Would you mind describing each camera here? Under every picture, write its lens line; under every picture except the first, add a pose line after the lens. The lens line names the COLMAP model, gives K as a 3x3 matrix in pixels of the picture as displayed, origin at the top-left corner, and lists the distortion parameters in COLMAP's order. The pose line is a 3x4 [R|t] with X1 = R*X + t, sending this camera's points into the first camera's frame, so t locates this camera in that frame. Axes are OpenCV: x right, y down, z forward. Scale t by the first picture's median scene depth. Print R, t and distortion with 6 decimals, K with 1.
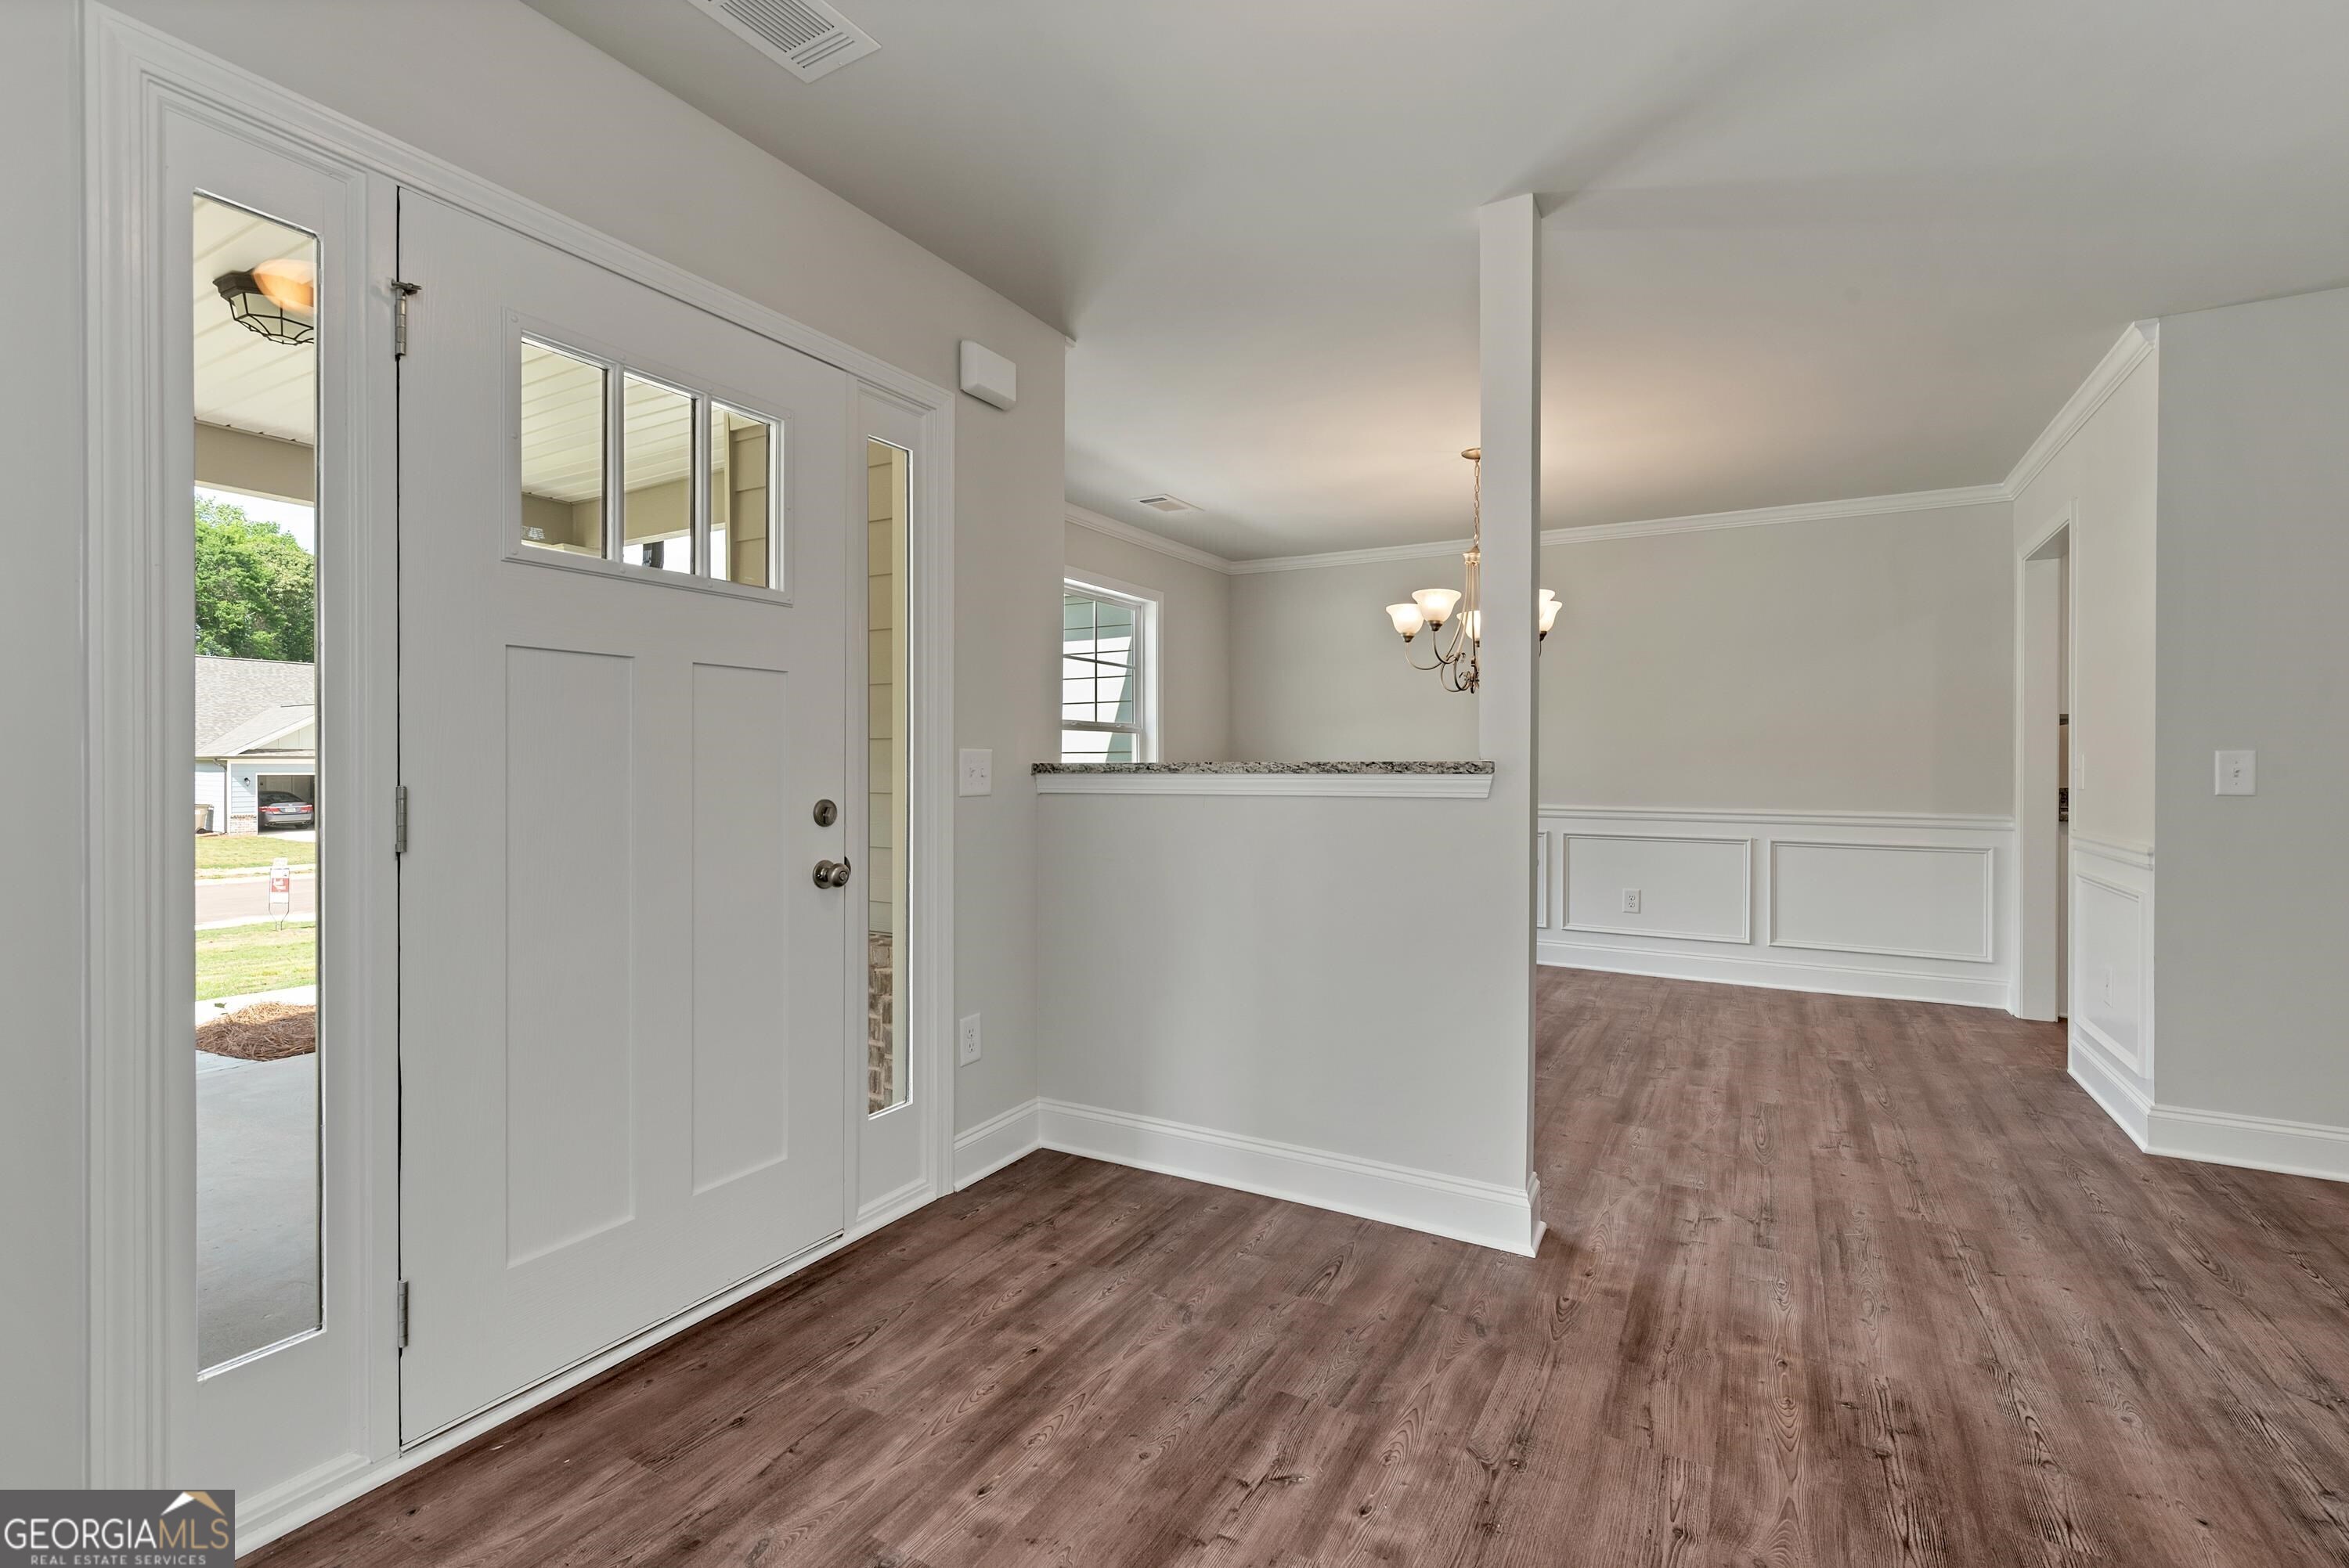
lens RADIAL K [[1038.2, 0, 1191.1], [0, 1038.2, 762.4], [0, 0, 1]] dist [0.001102, -0.000457]
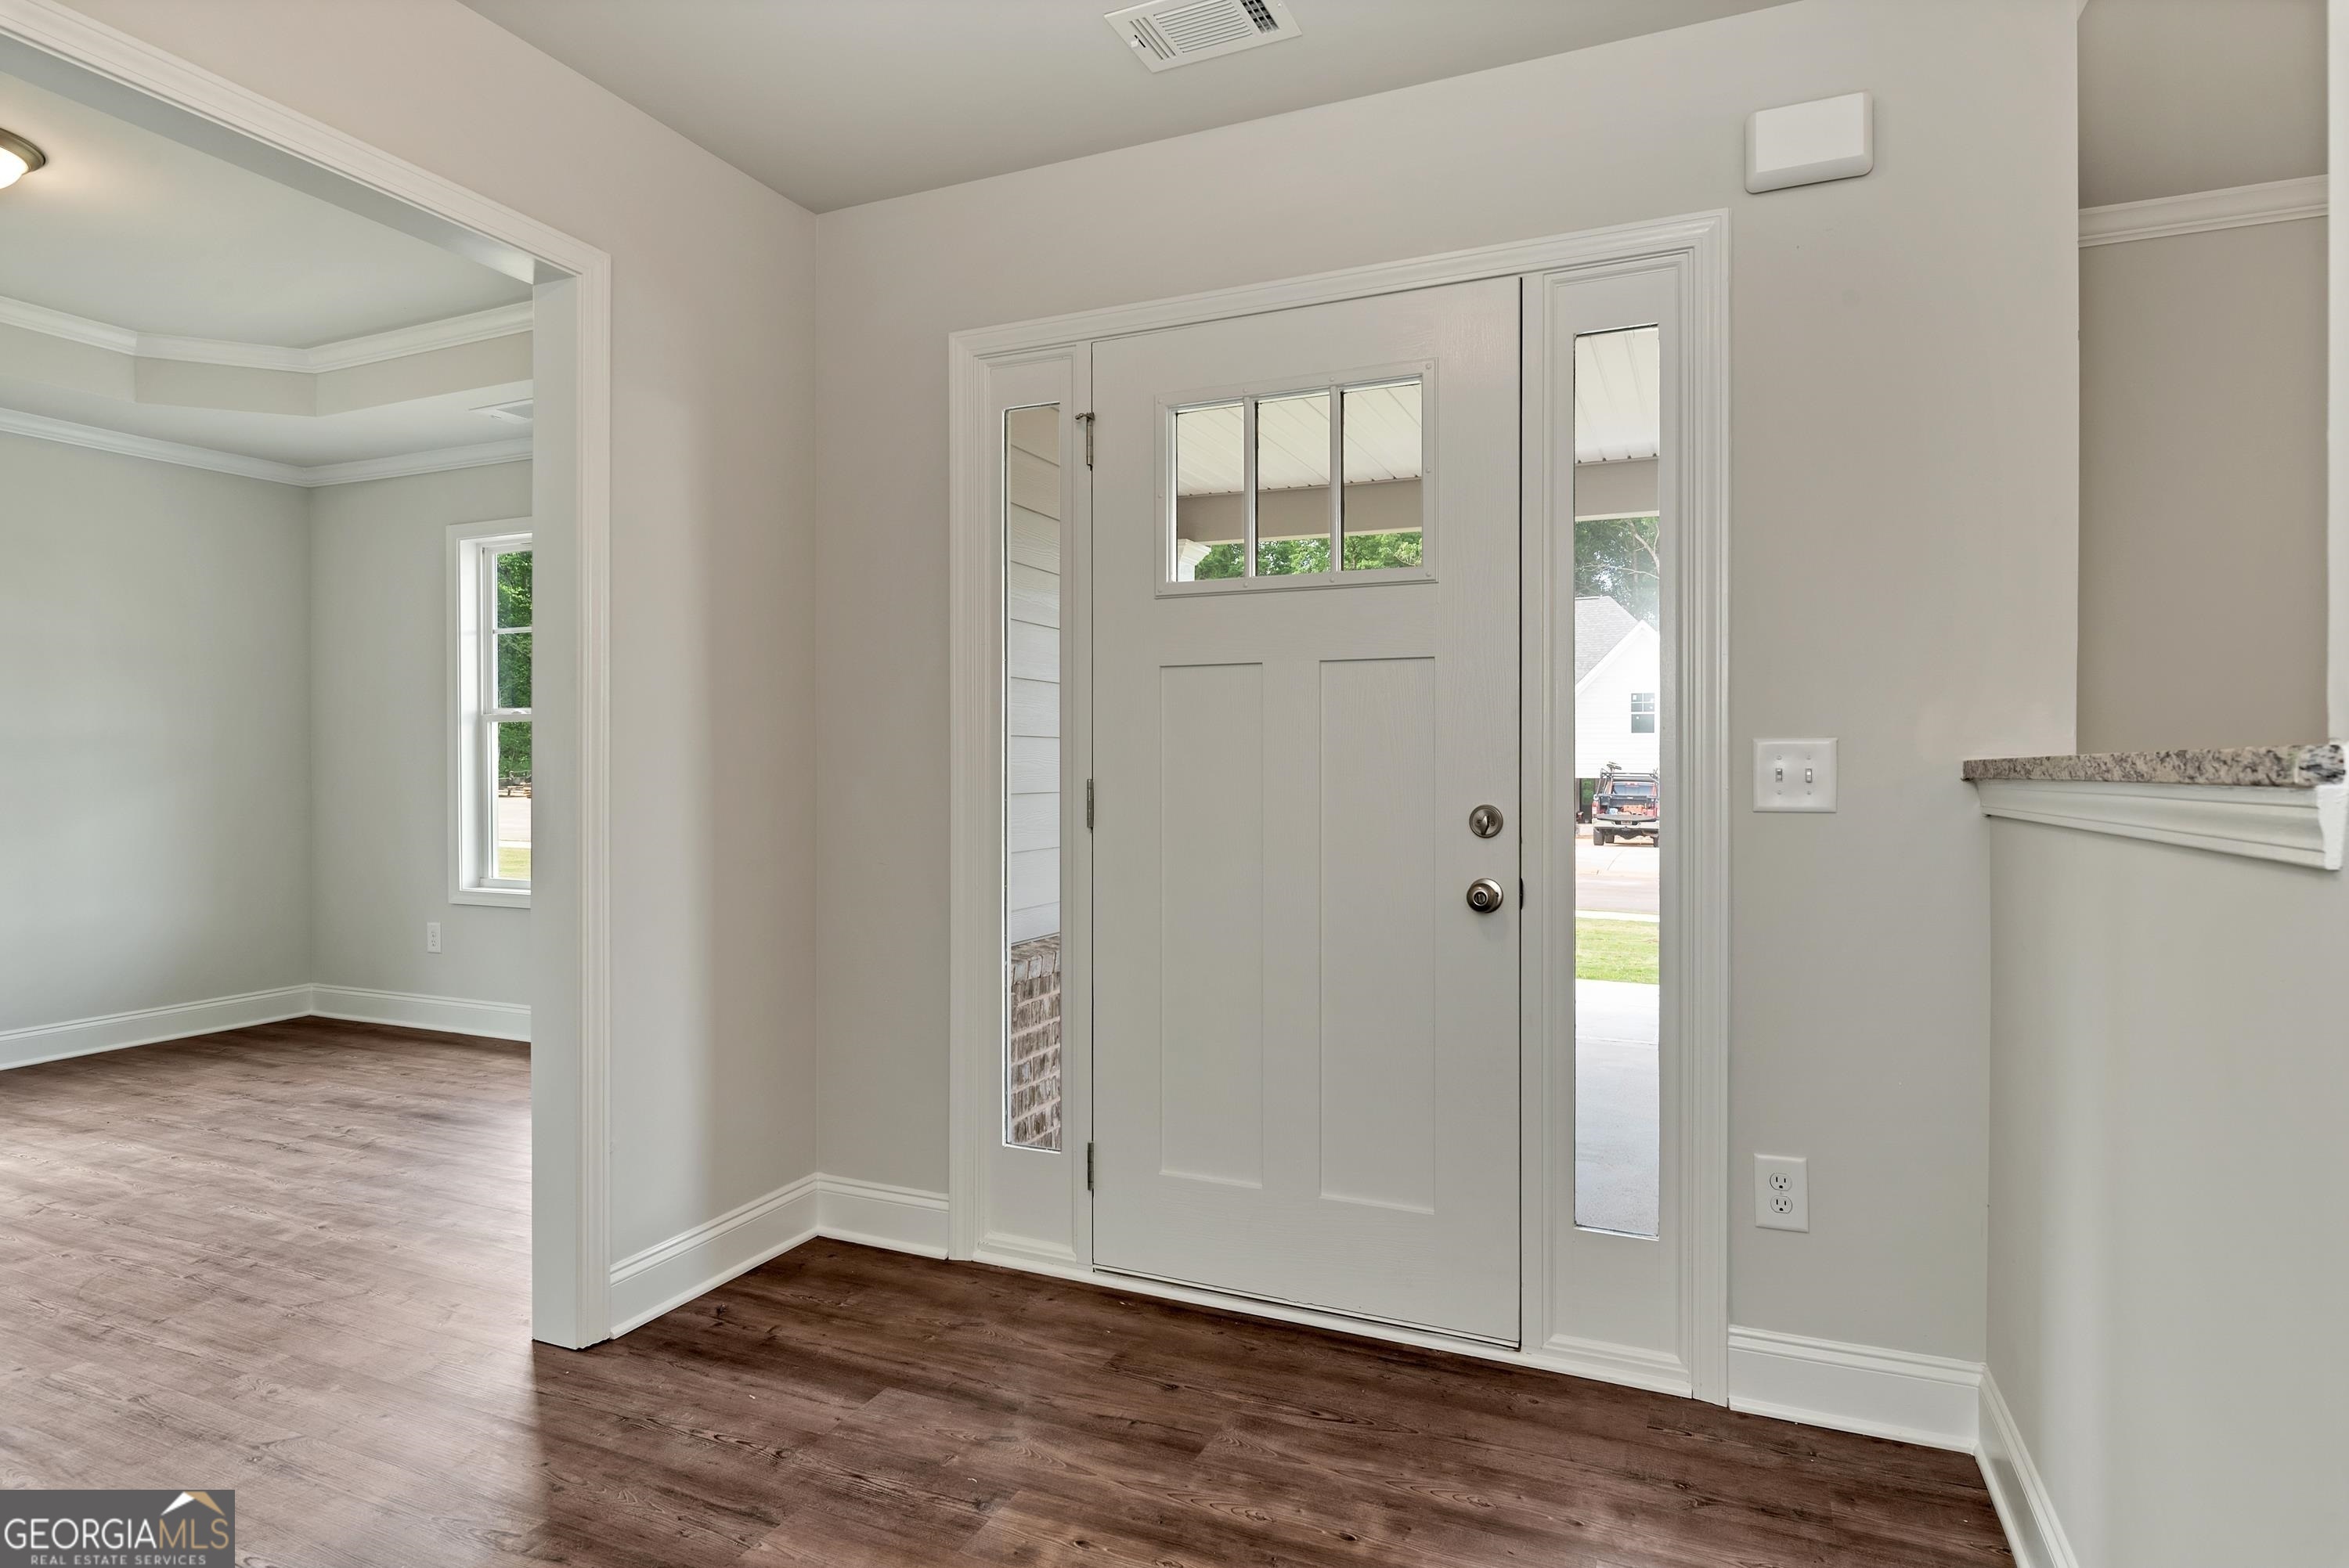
lens RADIAL K [[1275.1, 0, 1177.4], [0, 1275.1, 765.8], [0, 0, 1]] dist [-0.004807, -0.000375]
pose [[0.093082, -0.003243, -0.995653, 0.747210], [-0.000755, 0.999994, -0.003327, 0.007810], [0.995658, 0.001061, 0.093079, 0.775419]]
